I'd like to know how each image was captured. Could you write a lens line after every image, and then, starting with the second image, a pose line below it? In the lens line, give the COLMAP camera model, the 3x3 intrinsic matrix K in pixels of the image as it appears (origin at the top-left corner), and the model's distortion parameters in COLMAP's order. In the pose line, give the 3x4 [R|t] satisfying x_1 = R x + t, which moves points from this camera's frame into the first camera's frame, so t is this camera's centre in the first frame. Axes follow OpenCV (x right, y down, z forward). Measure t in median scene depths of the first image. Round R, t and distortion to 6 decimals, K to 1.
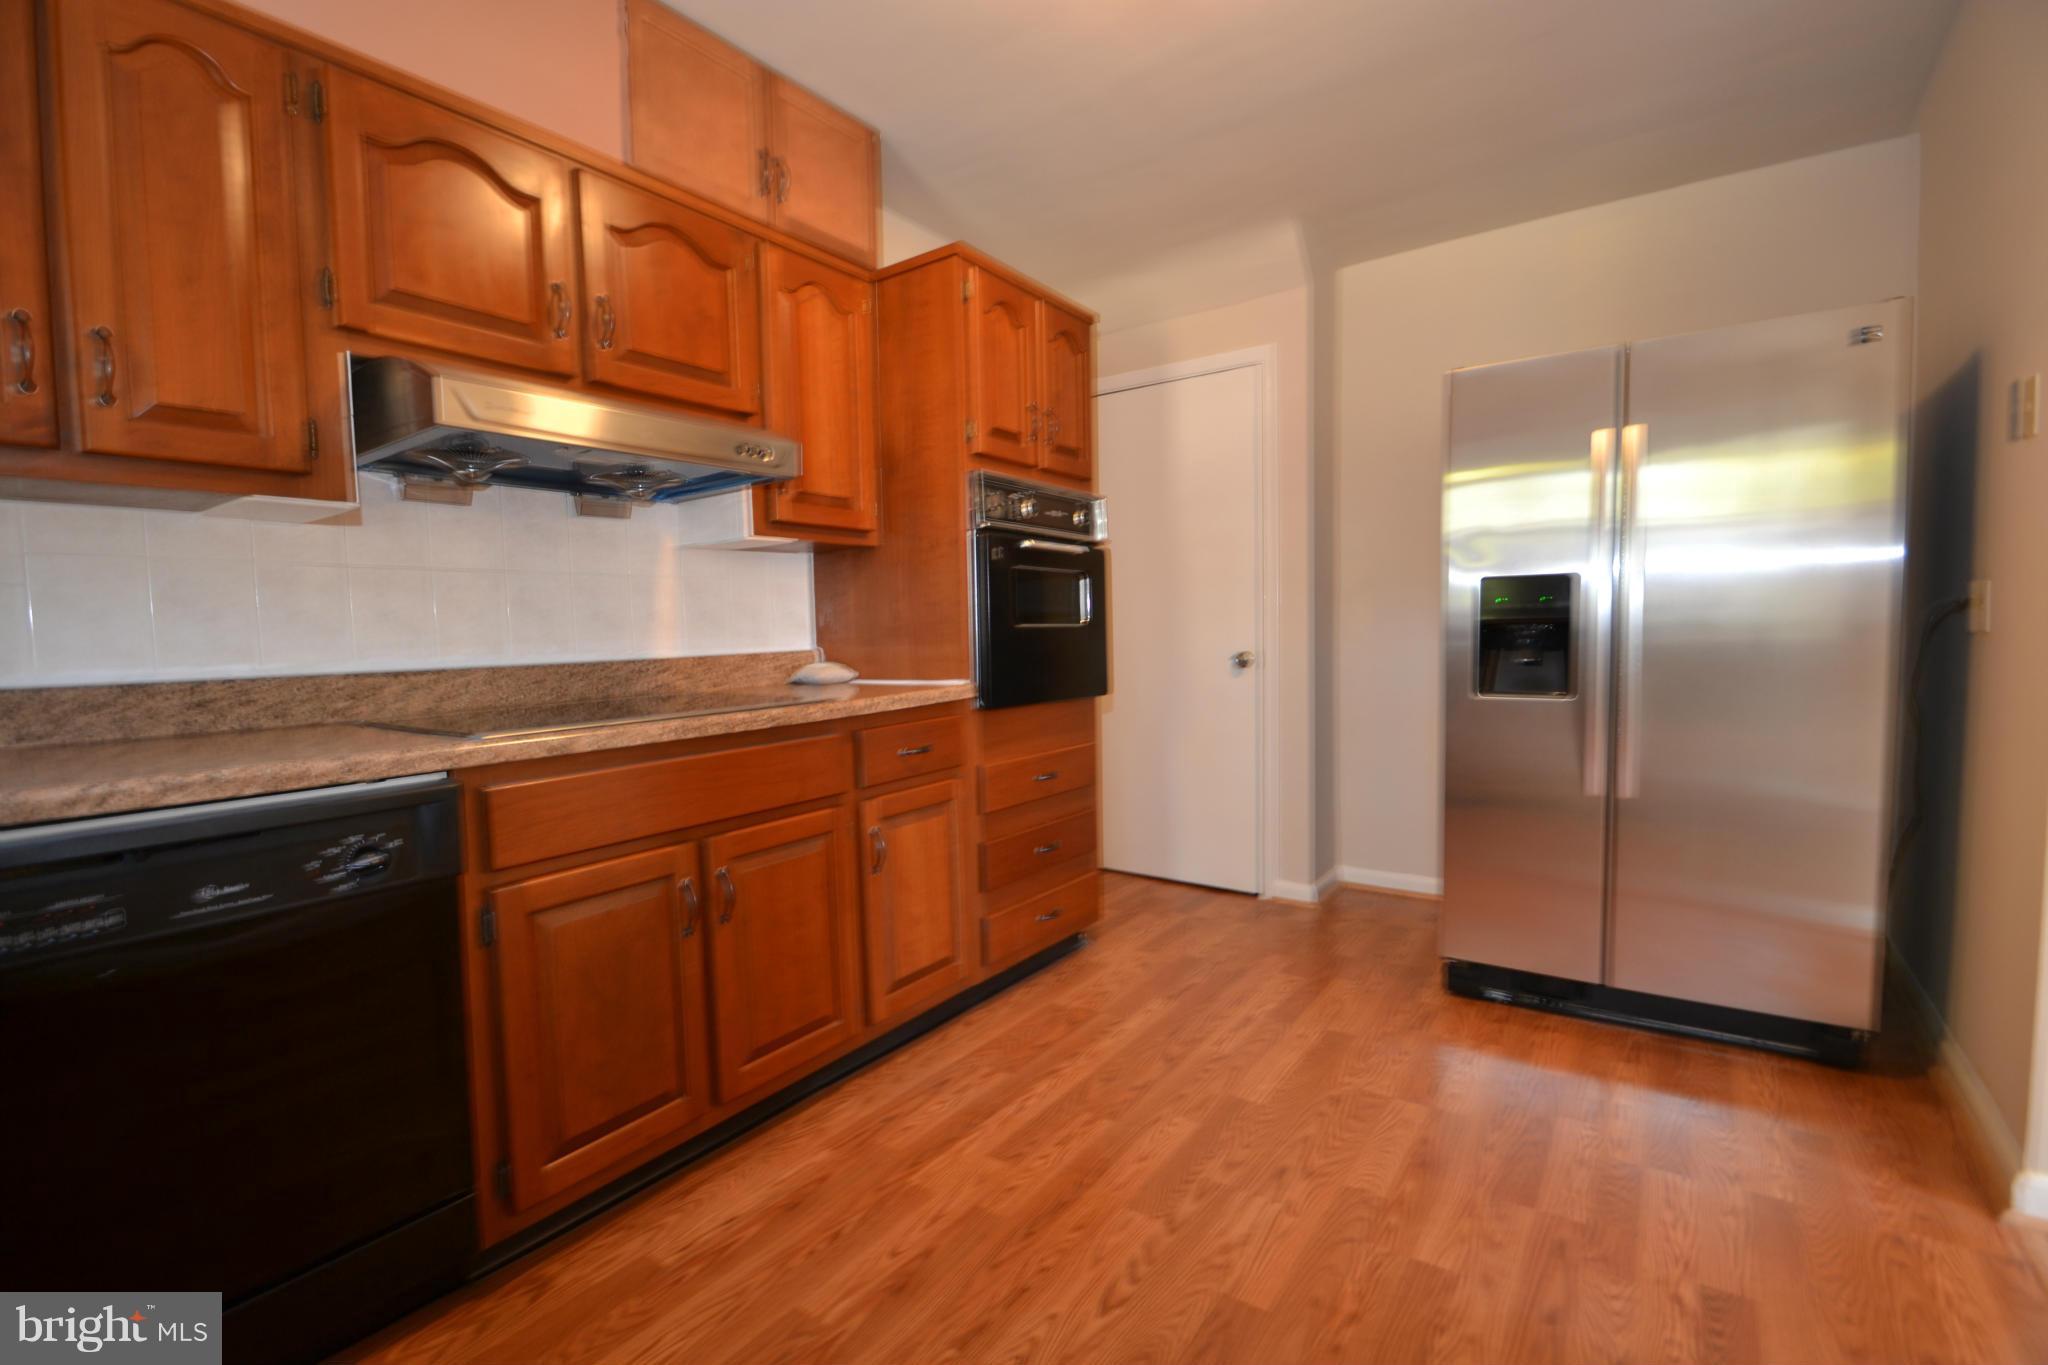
lens RADIAL K [[904.7, 0, 1004.4], [0, 904.7, 683.8], [0, 0, 1]] dist [-0.014021, -0.000142]
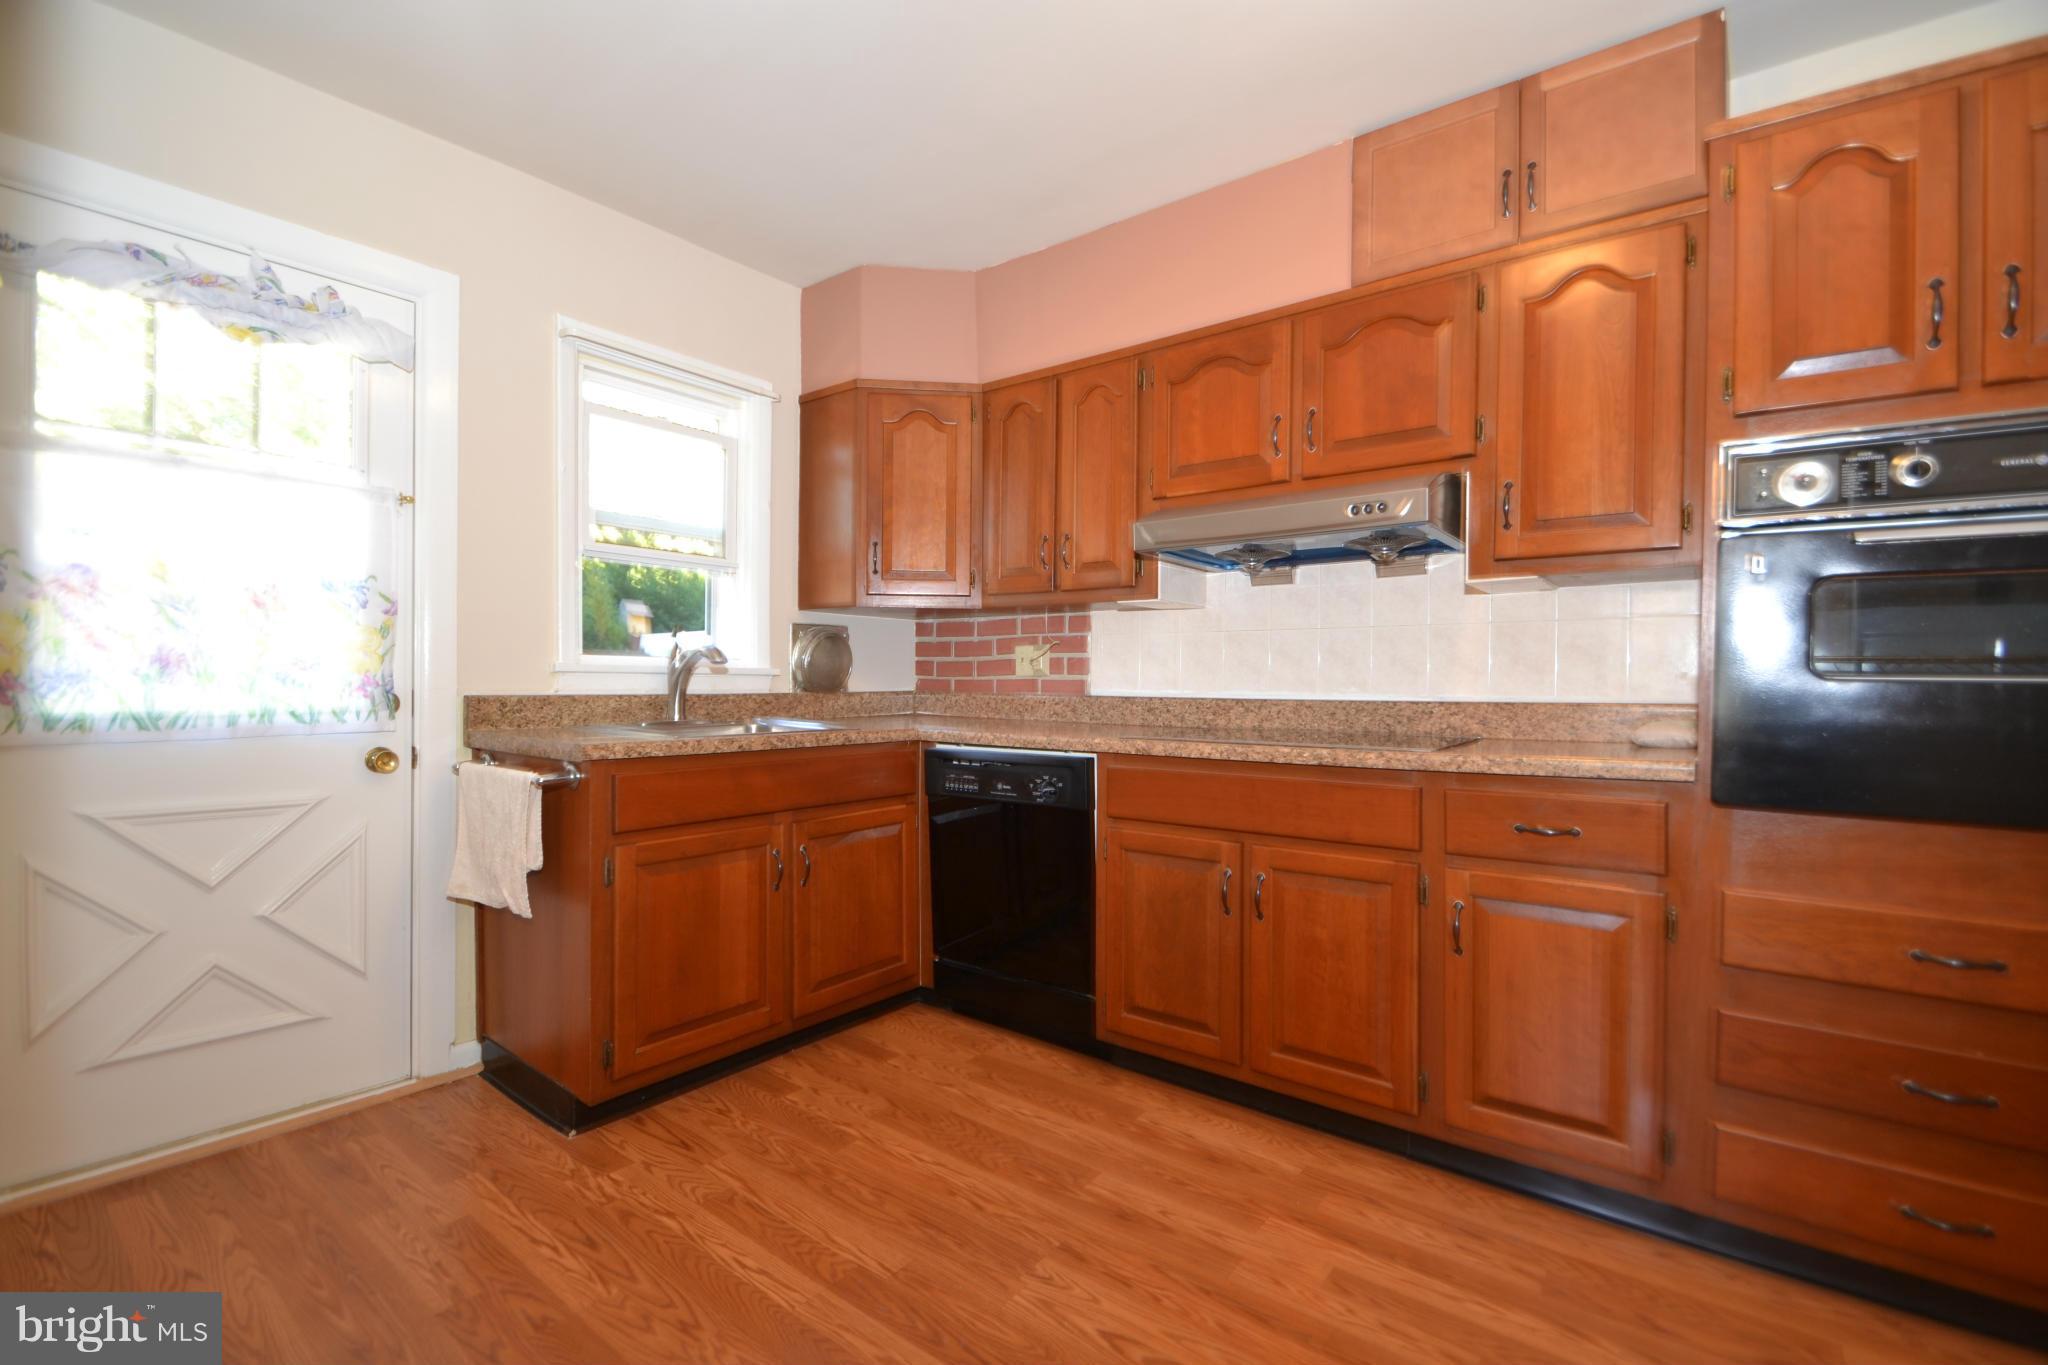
lens RADIAL K [[904.7, 0, 1006.3], [0, 904.7, 685.9], [0, 0, 1]] dist [-0.014021, -0.000142]
pose [[-0.052145, 0.026628, -0.998284, 0.888228], [-0.063303, 0.997546, 0.029915, -0.058123], [0.996631, 0.064754, -0.050331, 0.697743]]
